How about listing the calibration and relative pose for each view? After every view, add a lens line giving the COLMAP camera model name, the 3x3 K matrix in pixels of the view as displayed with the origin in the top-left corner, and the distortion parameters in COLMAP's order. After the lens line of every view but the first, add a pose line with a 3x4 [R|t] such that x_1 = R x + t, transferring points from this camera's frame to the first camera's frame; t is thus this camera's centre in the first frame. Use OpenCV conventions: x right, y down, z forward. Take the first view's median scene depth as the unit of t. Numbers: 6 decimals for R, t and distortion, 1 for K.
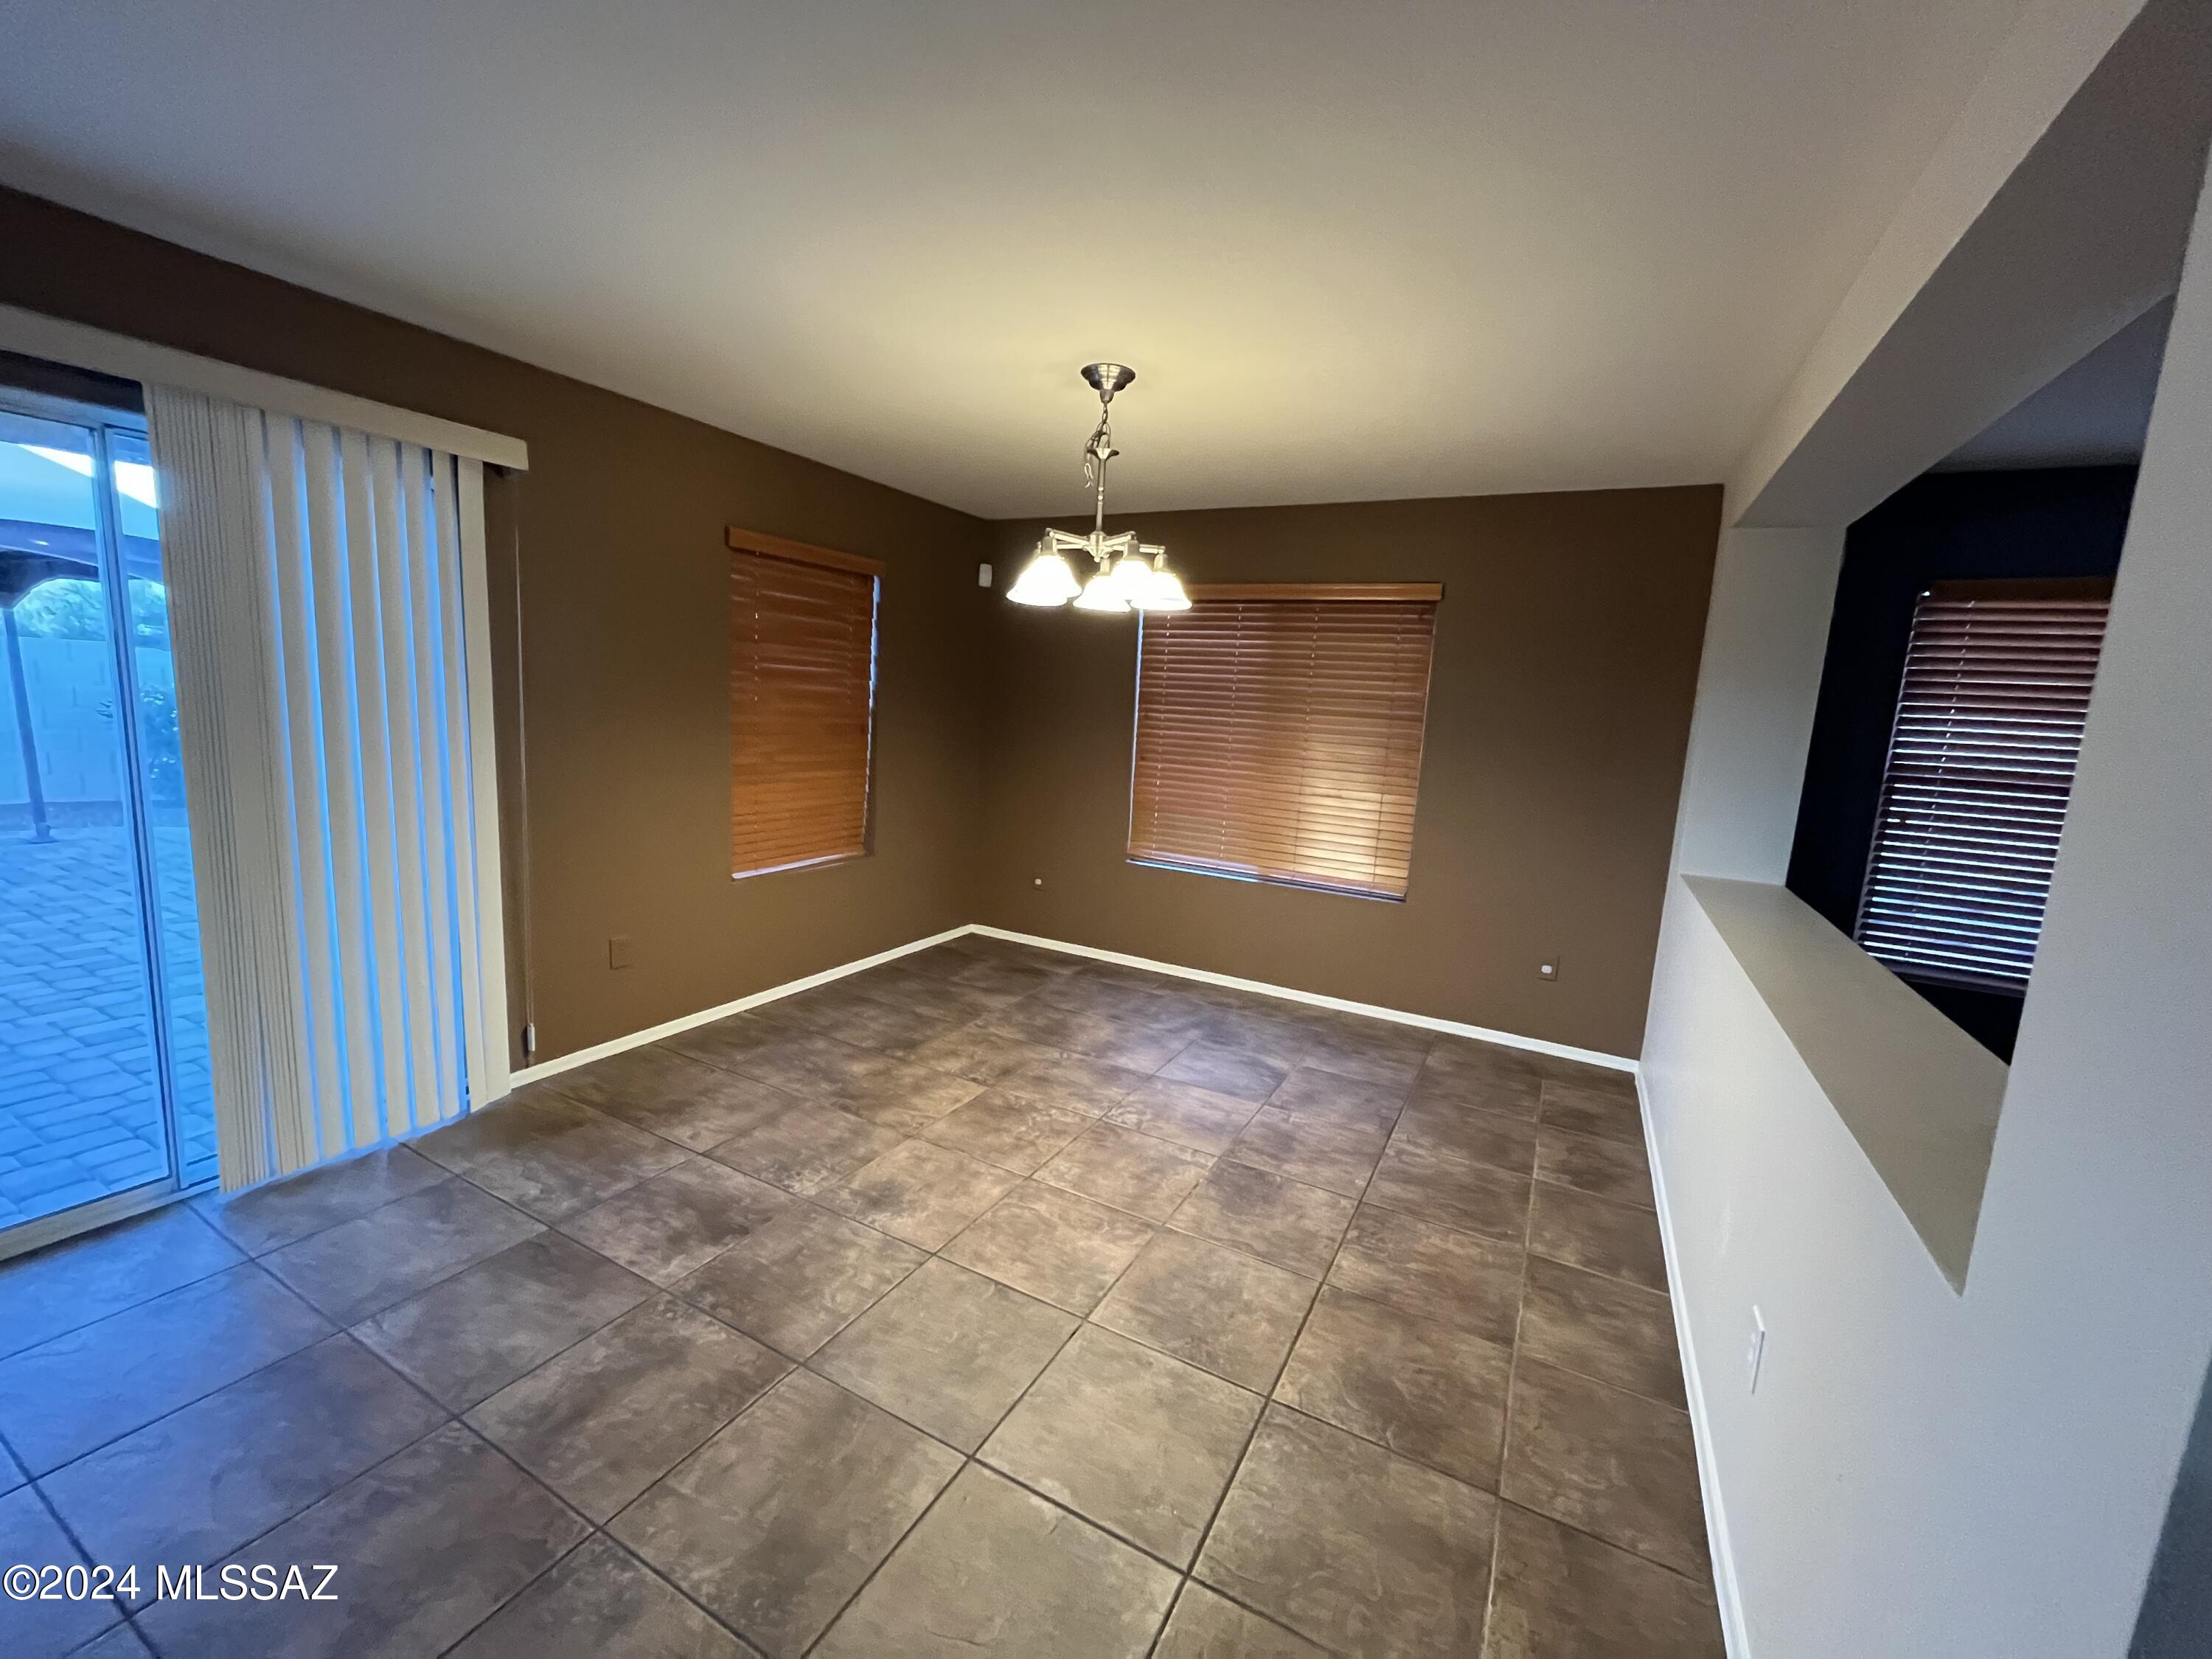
lens RADIAL K [[888.4, 0, 1103.6], [0, 888.4, 830.7], [0, 0, 1]] dist [-0.008266, 0.001149]
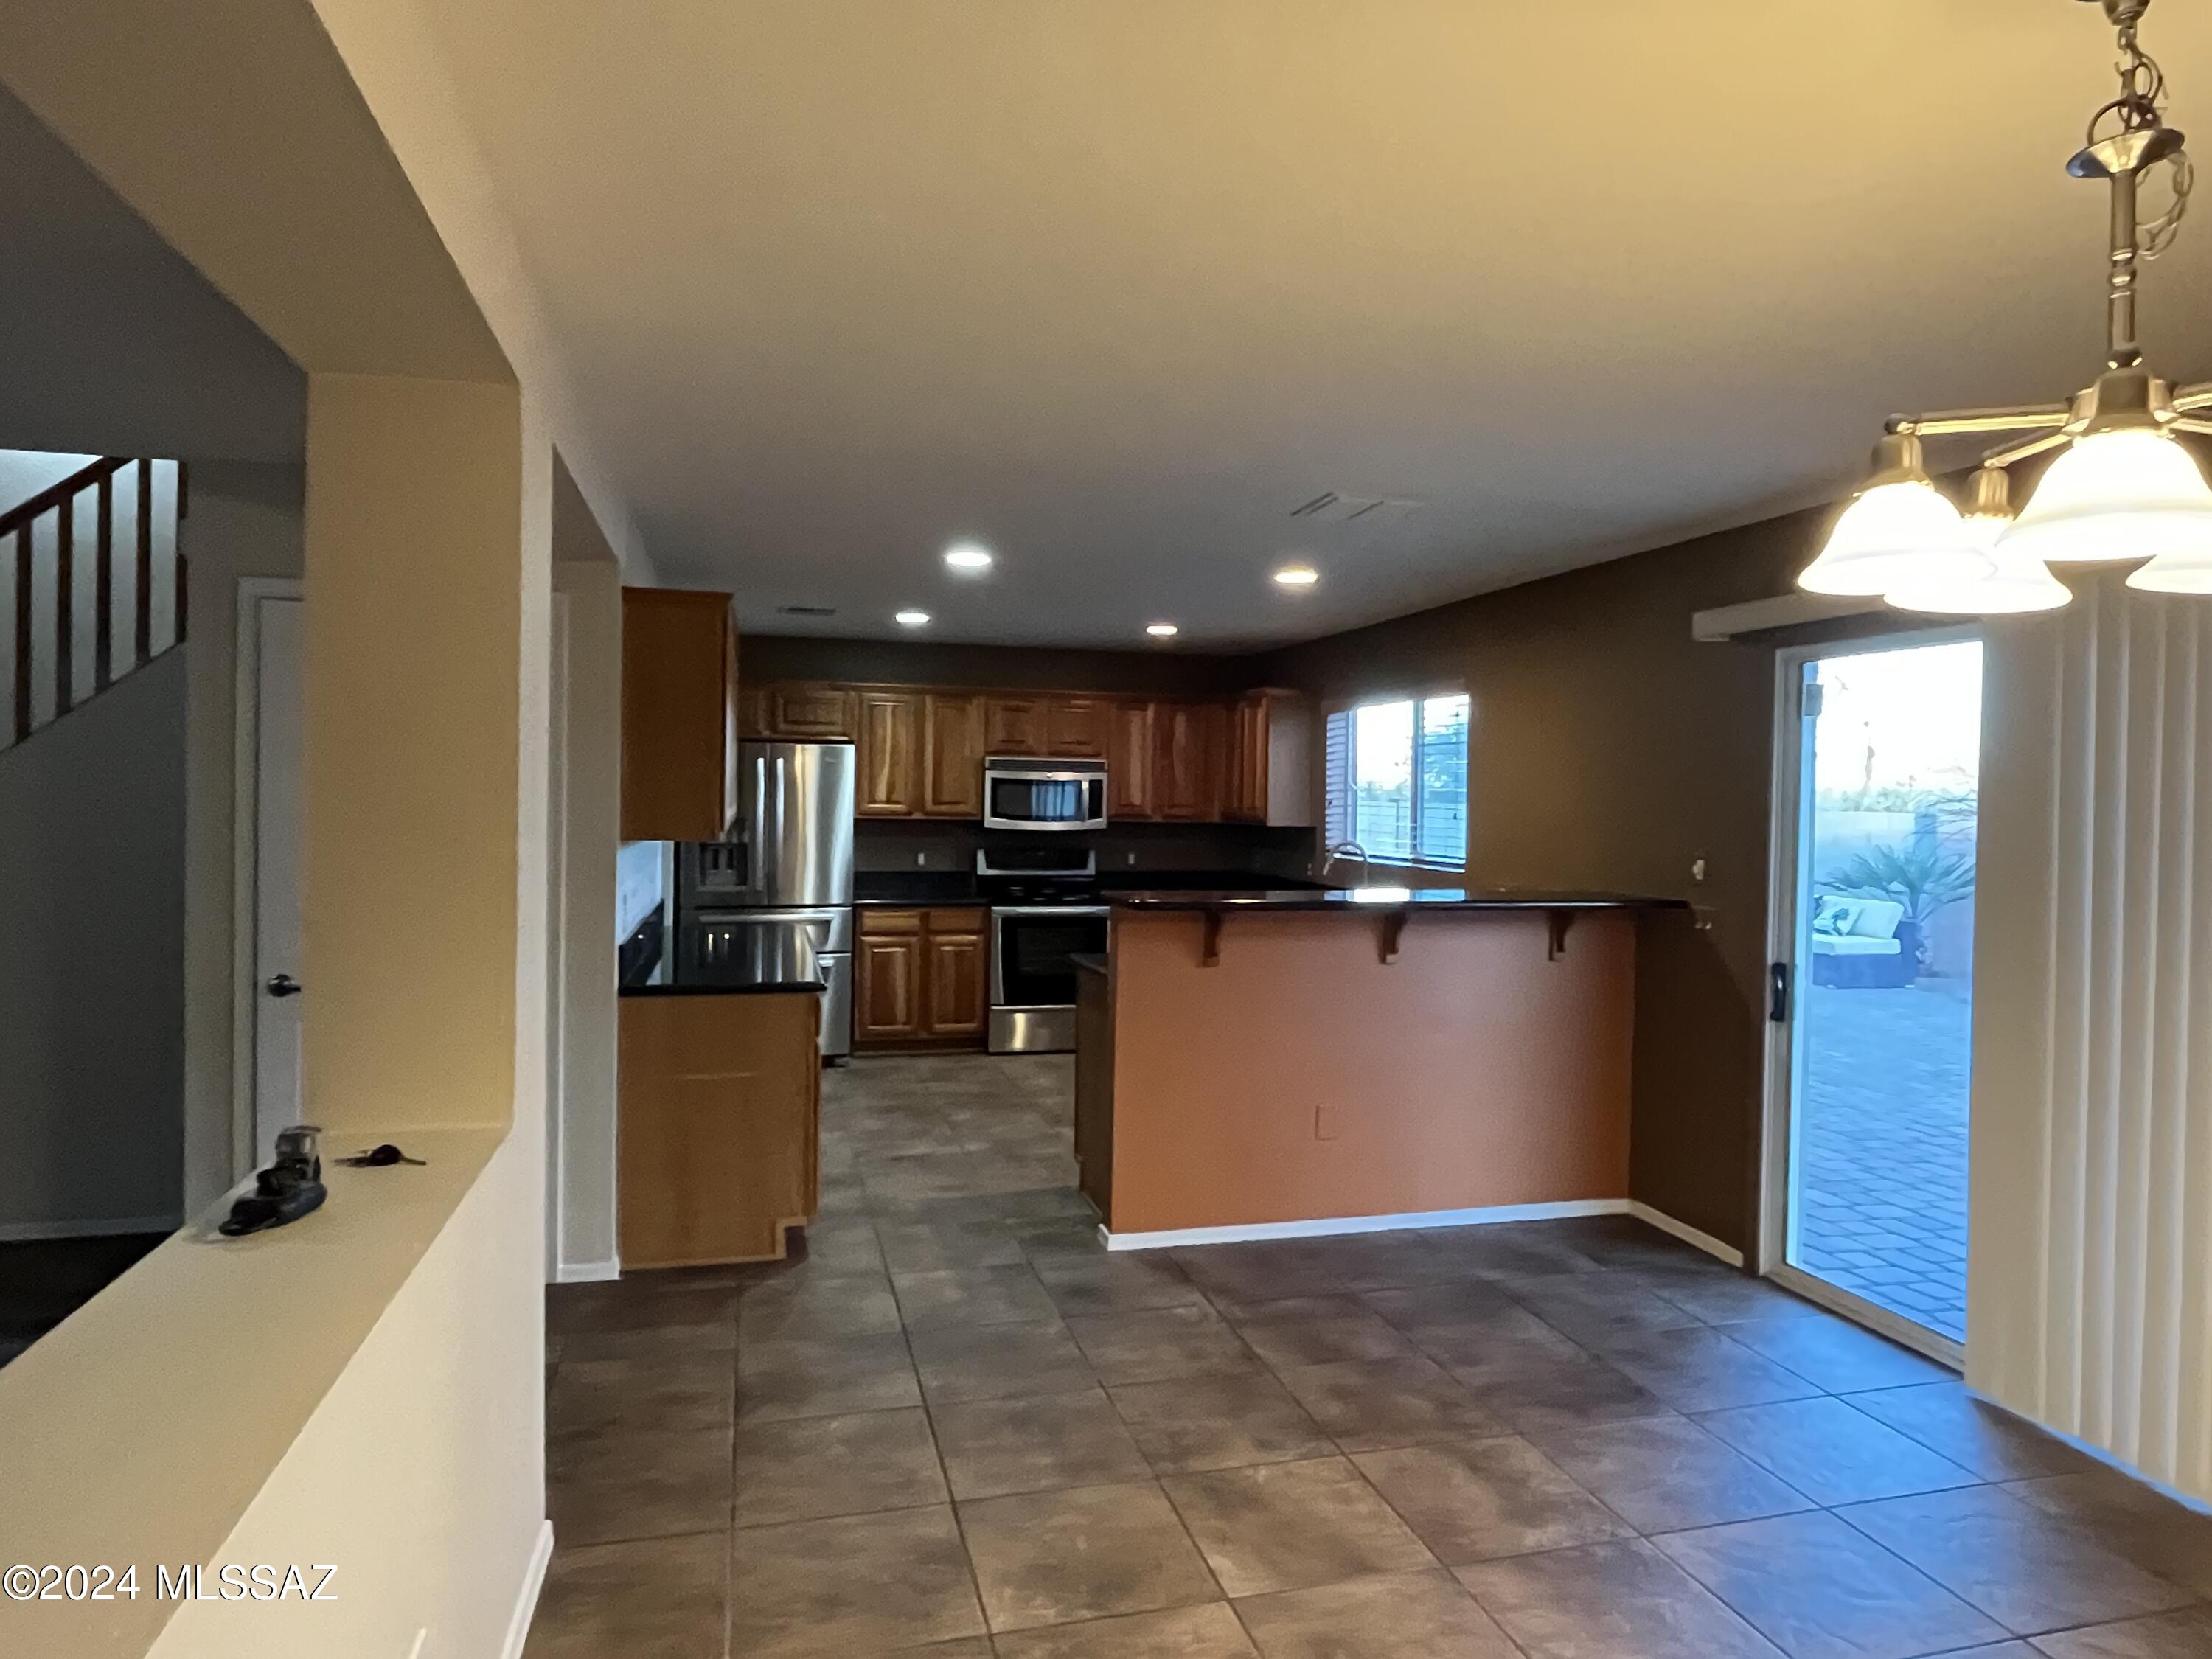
lens RADIAL K [[1306.8, 0, 1095.6], [0, 1306.8, 828.8], [0, 0, 1]] dist [-0.004181, 0.002128]
pose [[-0.732661, -0.054395, -0.678416, 0.904301], [-0.158725, 0.982971, 0.092602, -0.214242], [0.661826, 0.175527, -0.728819, 1.673672]]
